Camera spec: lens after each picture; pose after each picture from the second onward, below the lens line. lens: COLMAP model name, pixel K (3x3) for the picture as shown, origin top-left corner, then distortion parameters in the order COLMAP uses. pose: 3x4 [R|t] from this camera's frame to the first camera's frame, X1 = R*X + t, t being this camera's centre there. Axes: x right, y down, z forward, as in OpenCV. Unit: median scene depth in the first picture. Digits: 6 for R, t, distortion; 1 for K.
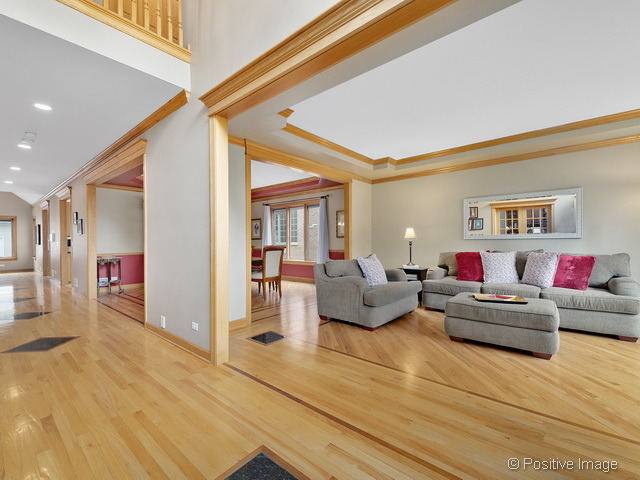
lens RADIAL K [[286.8, 0, 317.6], [0, 286.8, 240.3], [0, 0, 1]] dist [0.011200, -0.000368]
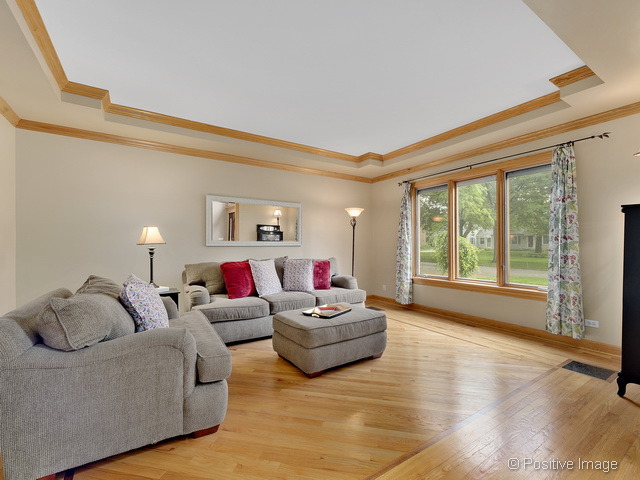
lens RADIAL K [[286.8, 0, 321.3], [0, 286.8, 246.8], [0, 0, 1]] dist [0.011200, -0.000368]
pose [[0.279193, 0.006069, 0.960216, -0.202712], [-0.006603, 0.999969, -0.004401, 0.000664], [-0.960212, -0.005112, 0.279225, 0.589845]]
